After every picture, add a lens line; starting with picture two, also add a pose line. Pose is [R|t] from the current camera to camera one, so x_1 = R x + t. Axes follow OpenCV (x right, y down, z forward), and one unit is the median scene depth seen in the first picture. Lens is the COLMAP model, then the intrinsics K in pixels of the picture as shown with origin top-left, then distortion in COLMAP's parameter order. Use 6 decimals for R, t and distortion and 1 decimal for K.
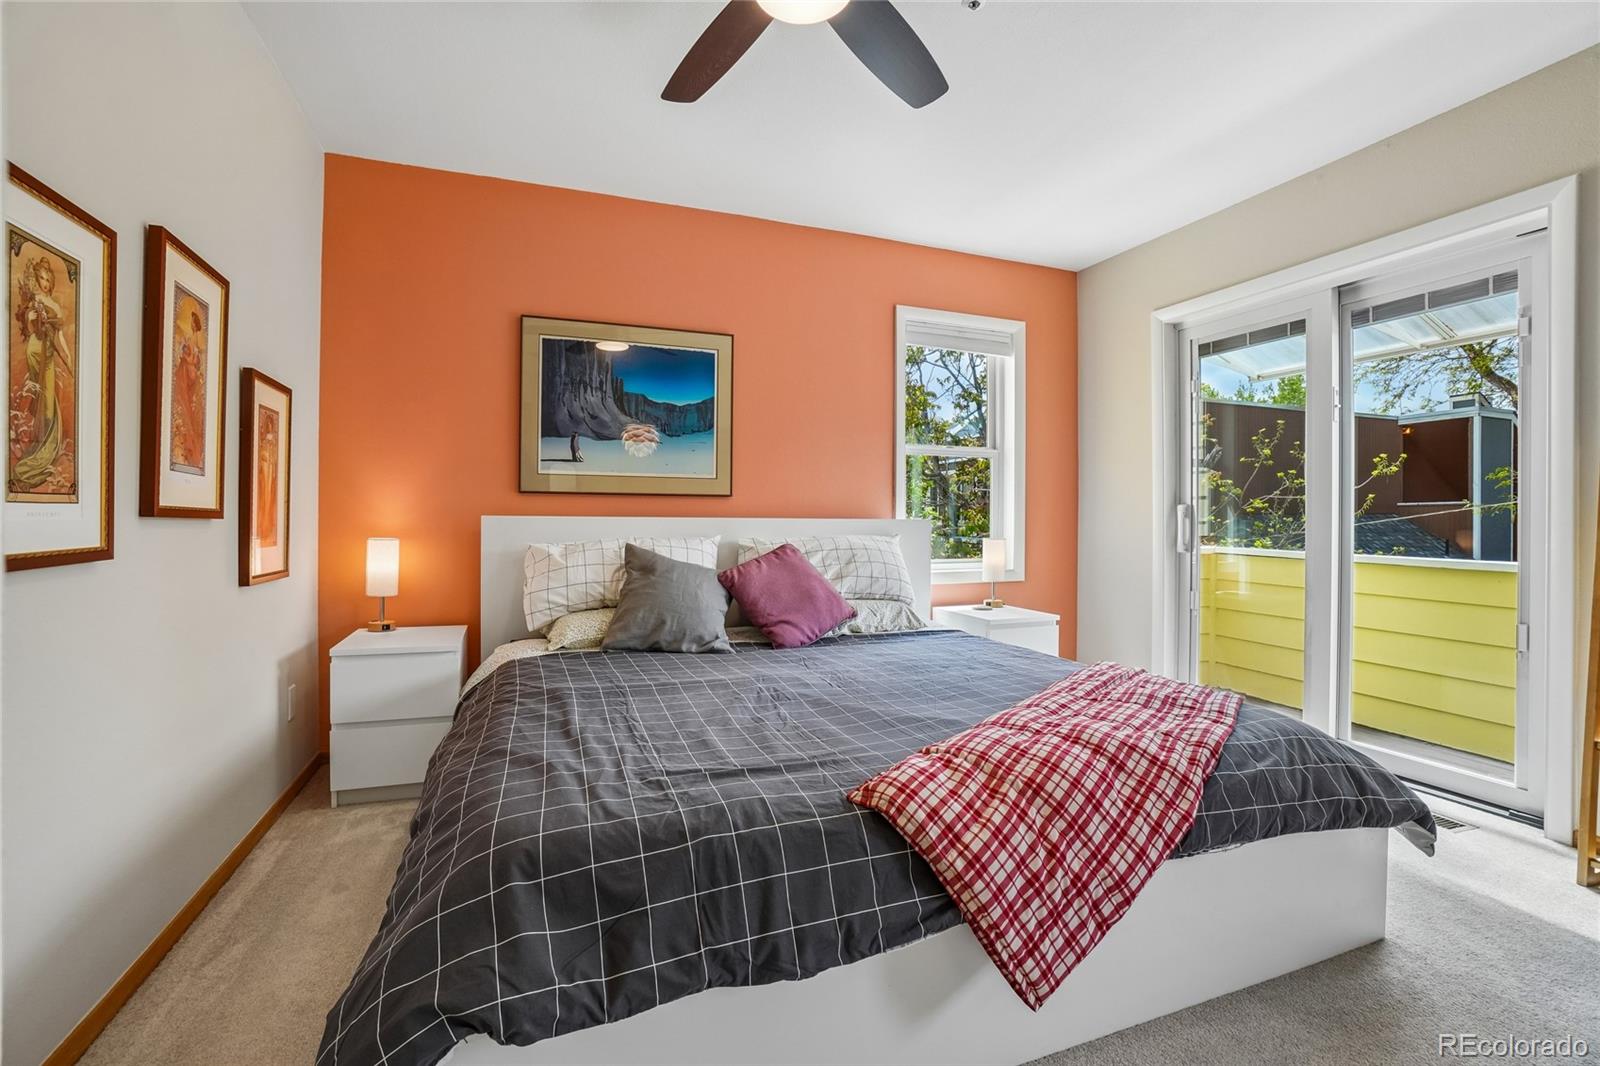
lens RADIAL K [[704.1, 0, 800.4], [0, 704.1, 521.4], [0, 0, 1]] dist [-0.056244, 0.017592]
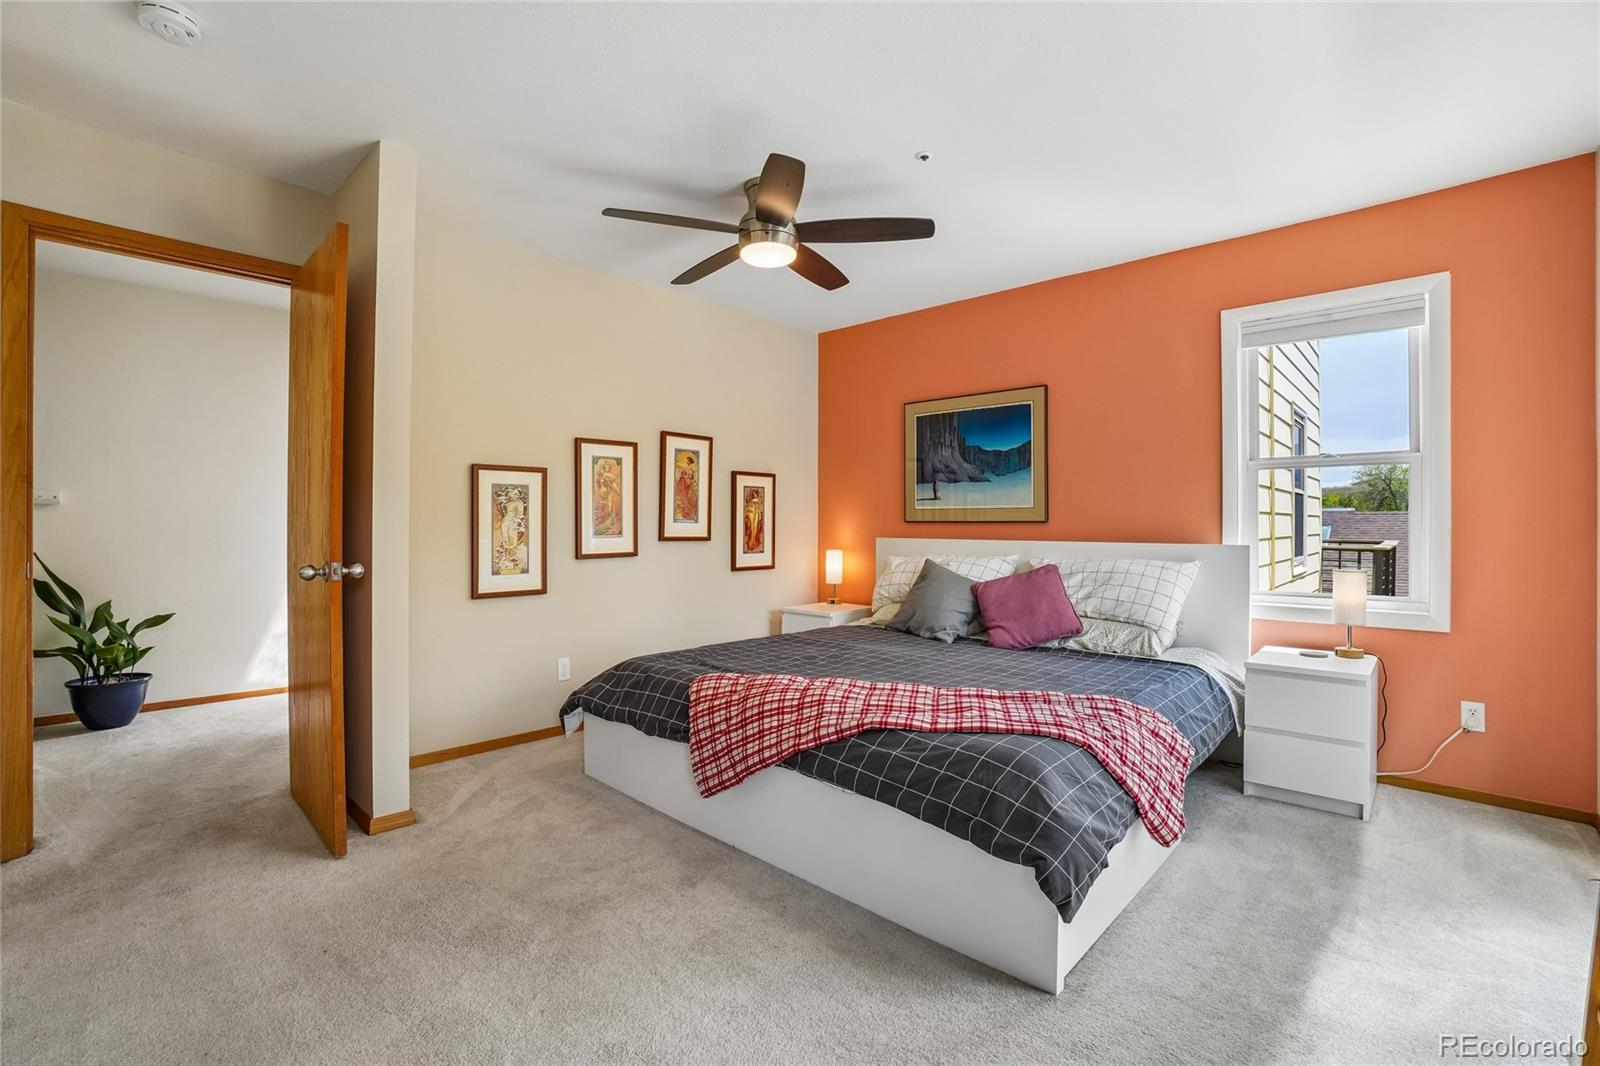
lens RADIAL K [[704.1, 0, 800.4], [0, 704.1, 521.4], [0, 0, 1]] dist [-0.056244, 0.017592]
pose [[0.444674, -0.008698, -0.895650, 0.845095], [-0.002014, 0.999941, -0.010710, -0.026395], [0.895690, 0.006566, 0.444630, 0.126076]]
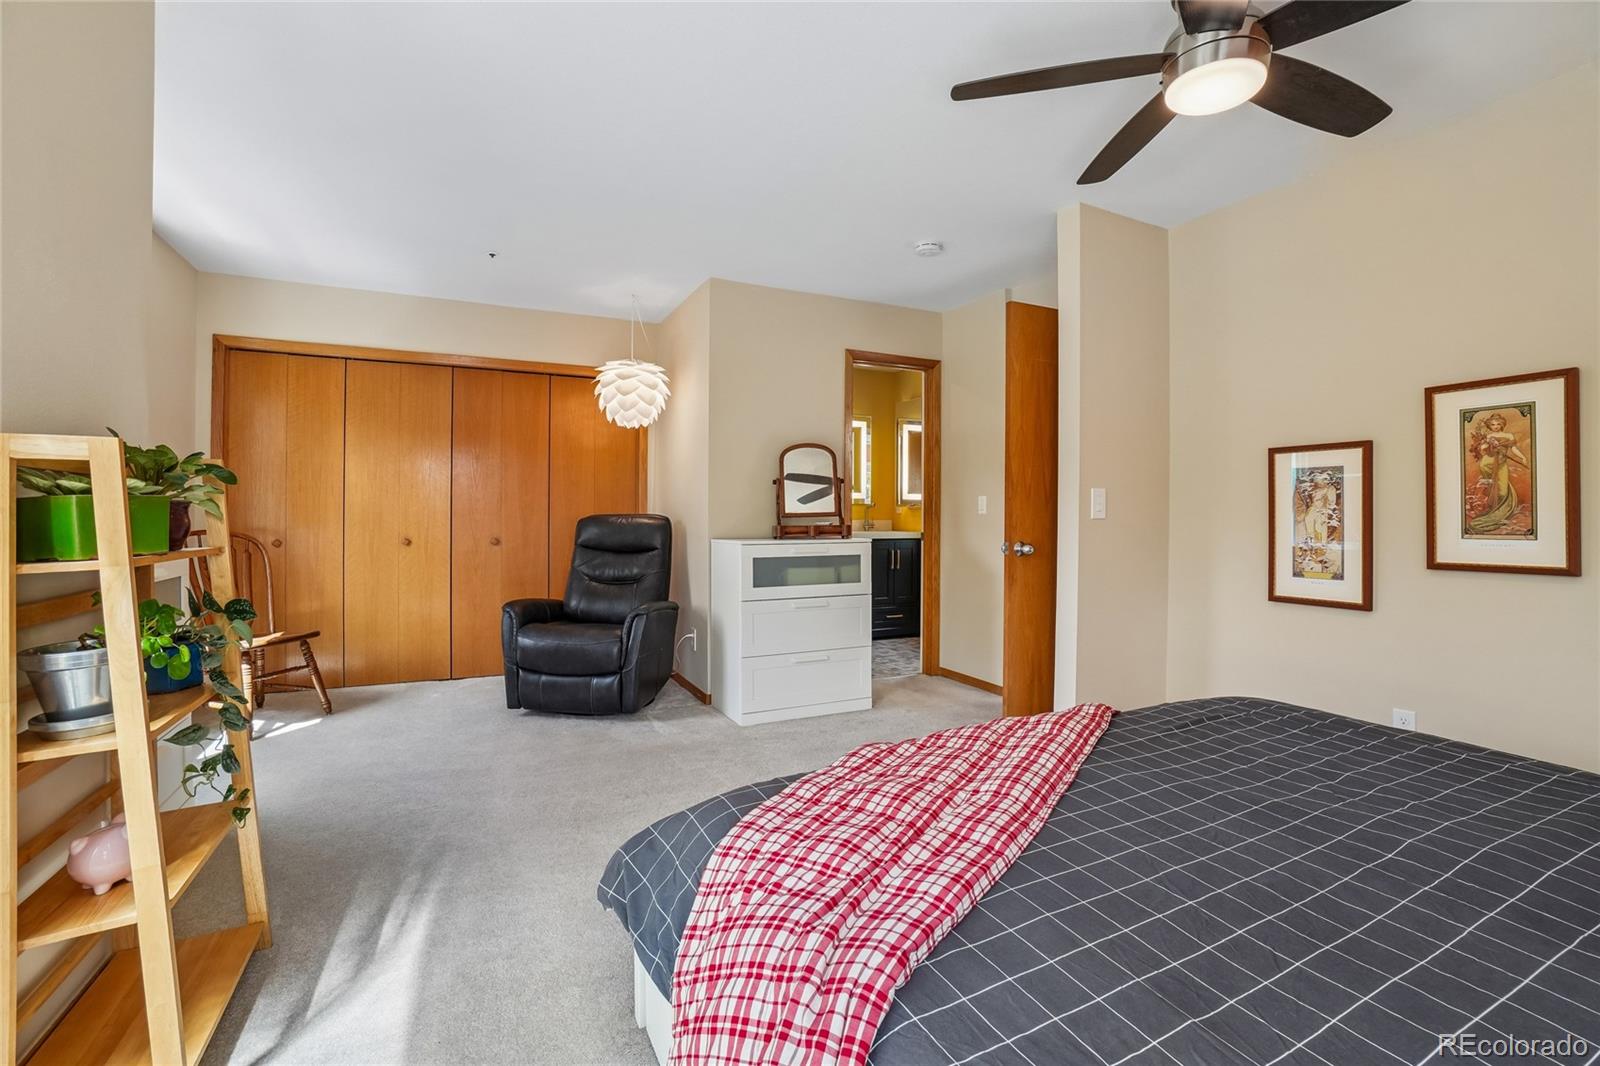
lens RADIAL K [[704.1, 0, 800.4], [0, 704.1, 521.4], [0, 0, 1]] dist [-0.056244, 0.017592]
pose [[-0.993902, -0.010756, -0.109740, 0.404140], [-0.012113, 0.999858, 0.011711, -0.028853], [0.109599, 0.012969, -0.993891, 1.010418]]
